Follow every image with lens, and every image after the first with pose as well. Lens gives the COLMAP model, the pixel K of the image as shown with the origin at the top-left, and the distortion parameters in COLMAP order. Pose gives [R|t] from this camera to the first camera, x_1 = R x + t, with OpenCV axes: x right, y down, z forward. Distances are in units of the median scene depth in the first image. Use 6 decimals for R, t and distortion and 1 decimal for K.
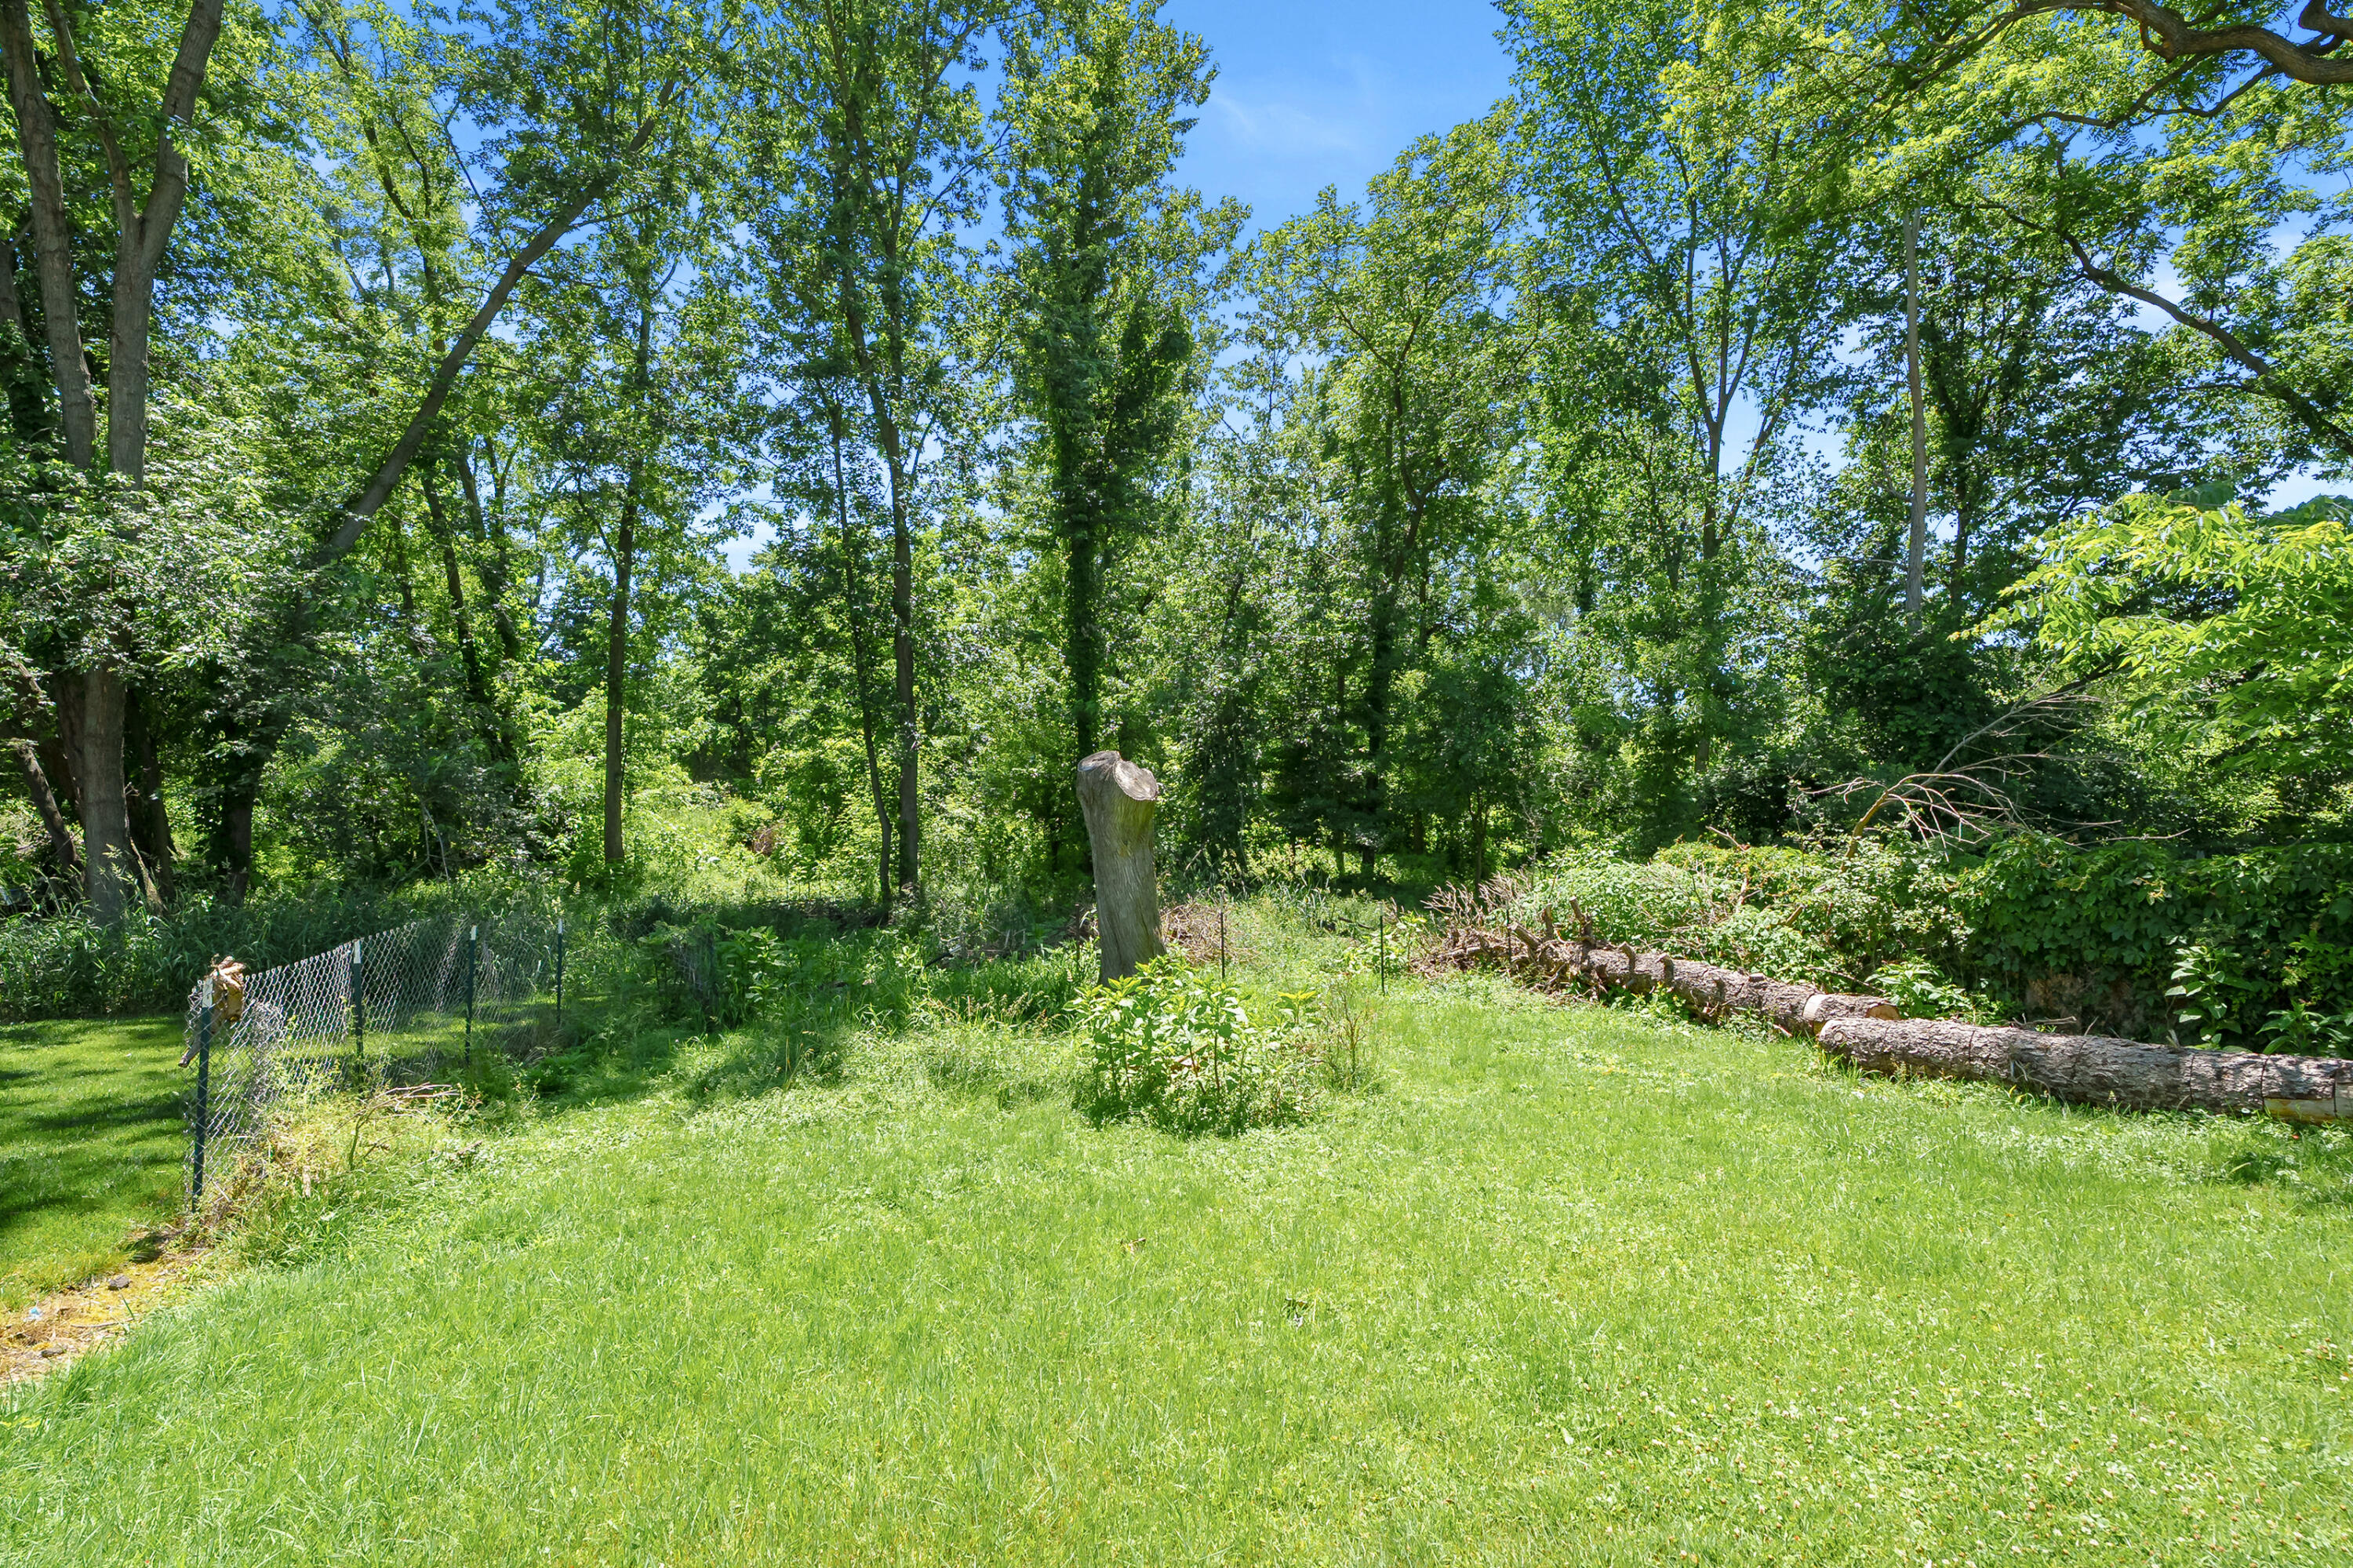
lens RADIAL K [[1070.5, 0, 1176.1], [0, 1070.5, 789.7], [0, 0, 1]] dist [-0.002737, 0.001701]
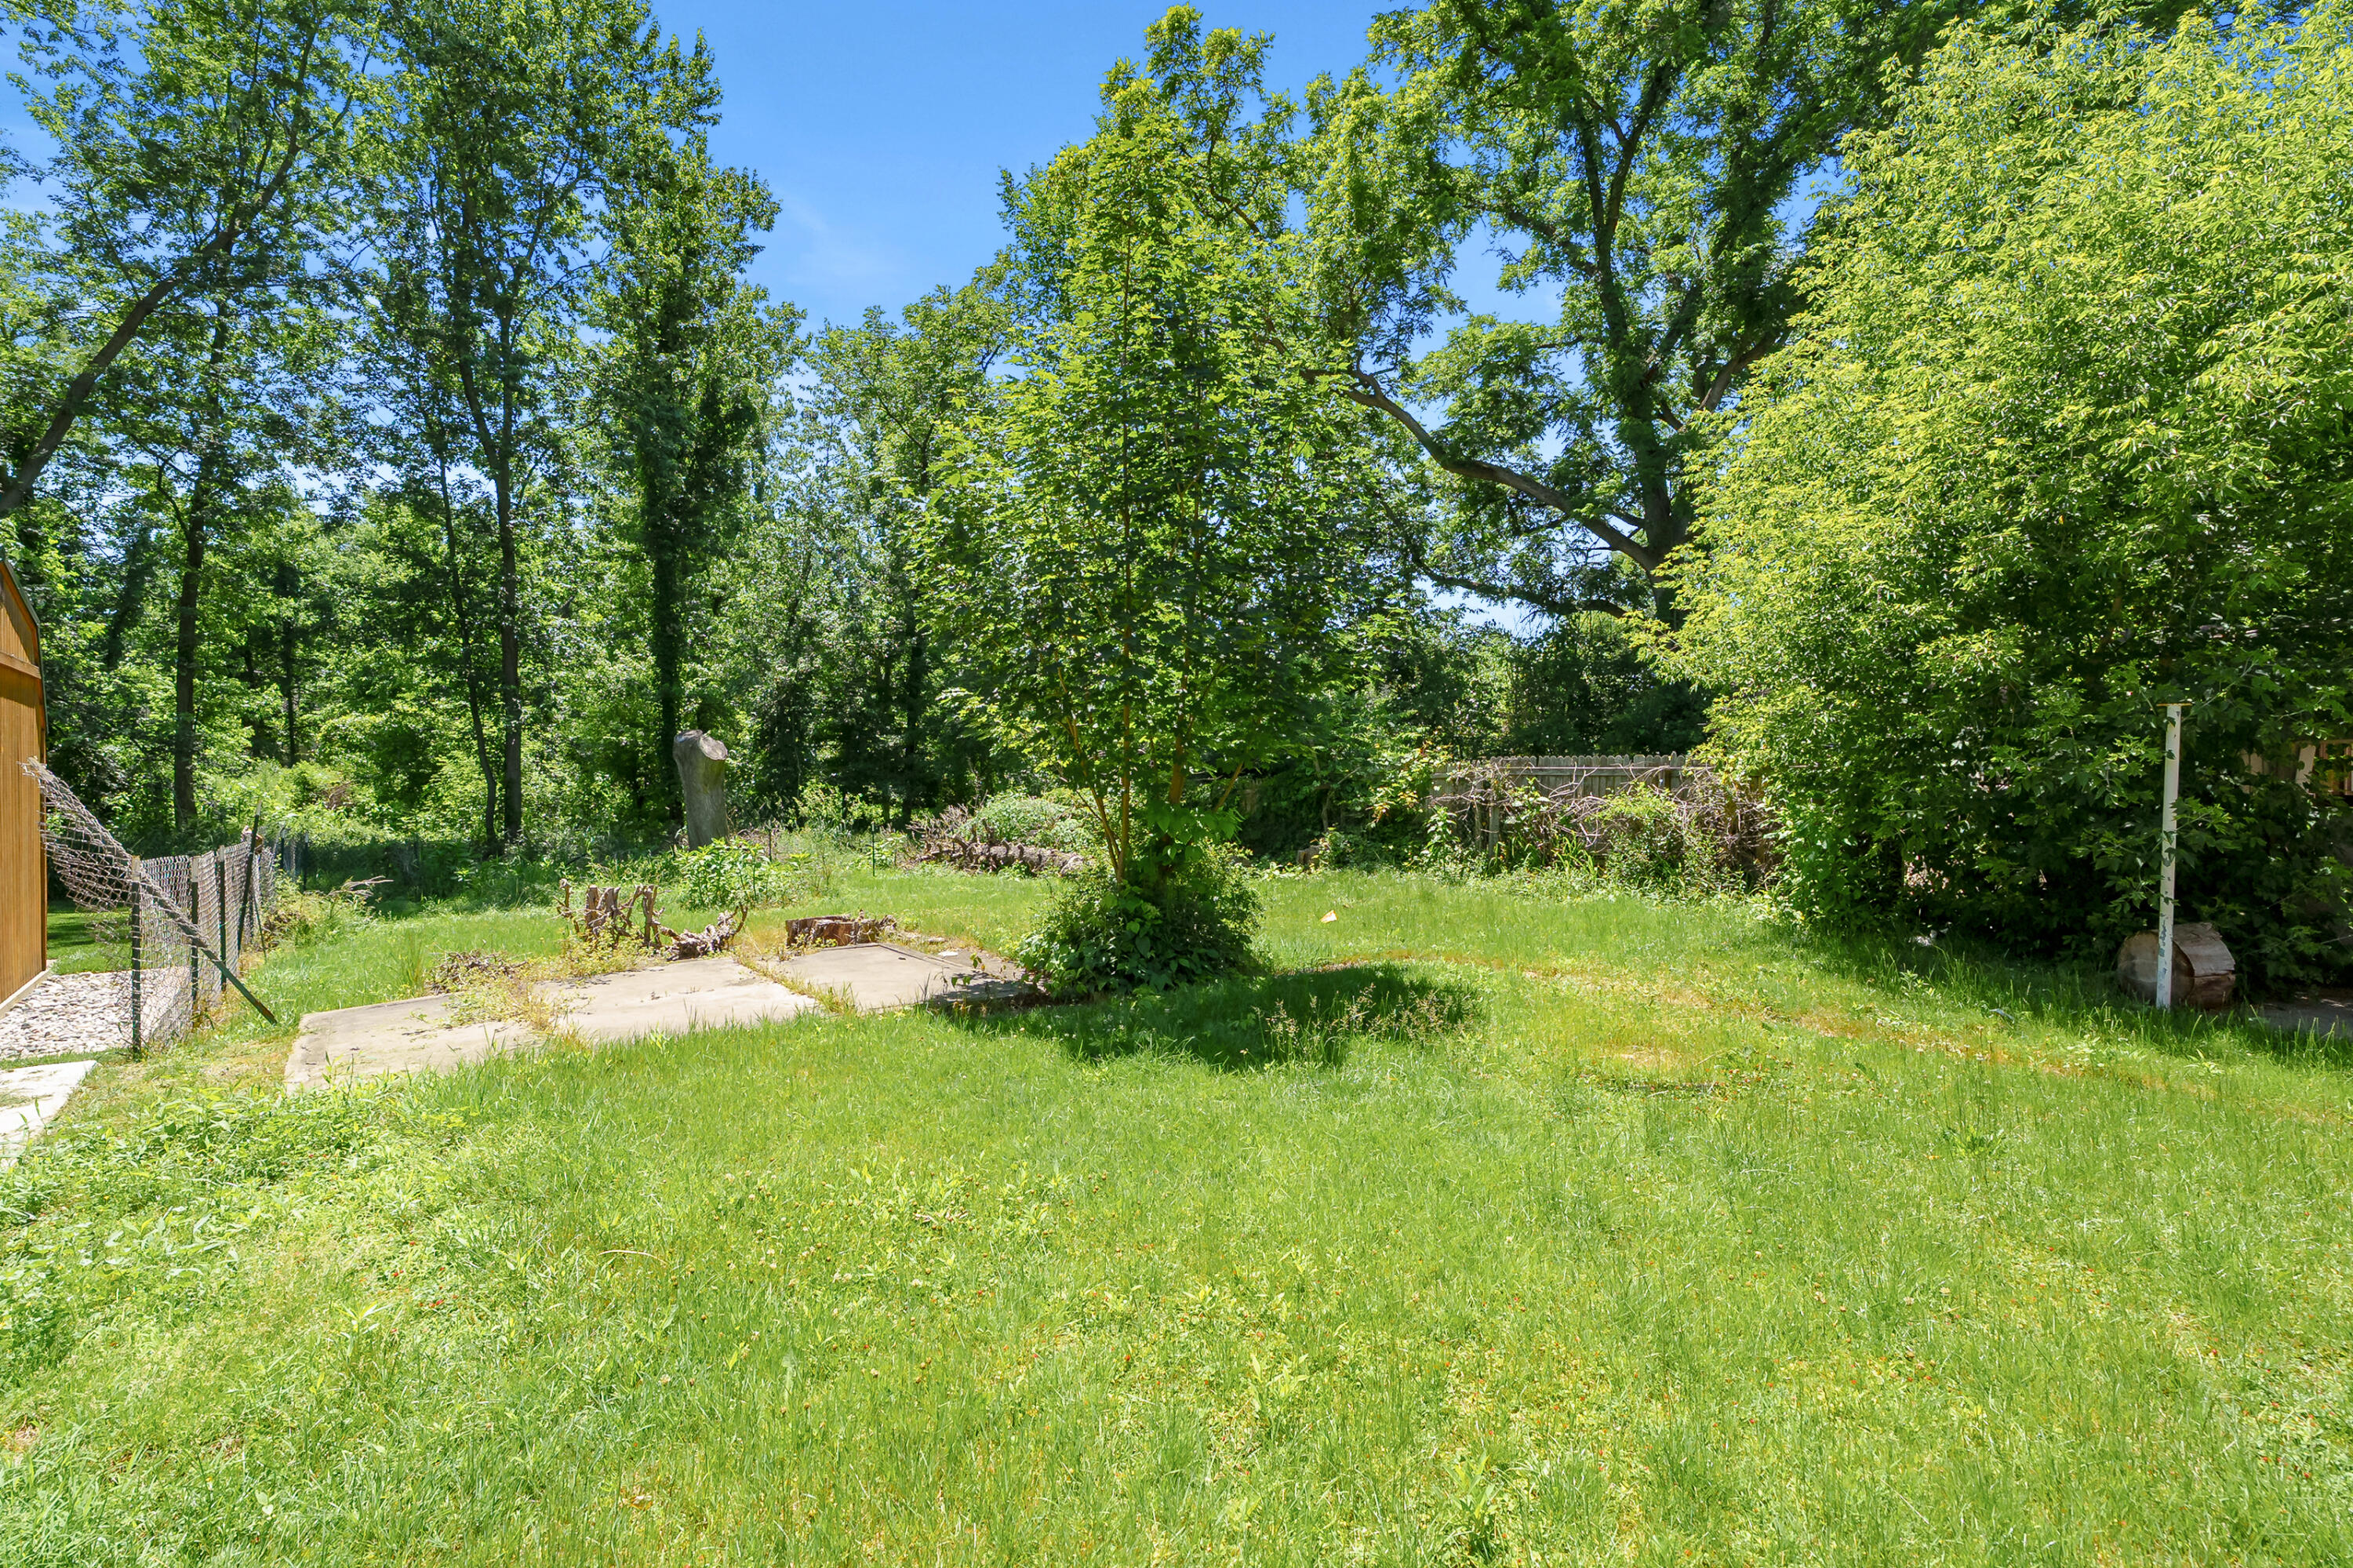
lens RADIAL K [[1070.5, 0, 1177.1], [0, 1070.5, 781.5], [0, 0, 1]] dist [-0.002737, 0.001701]
pose [[0.932432, 0.000865, 0.361344, 0.018915], [-0.007964, 0.999803, 0.018159, 0.004600], [-0.361257, -0.019810, 0.932256, -0.414907]]
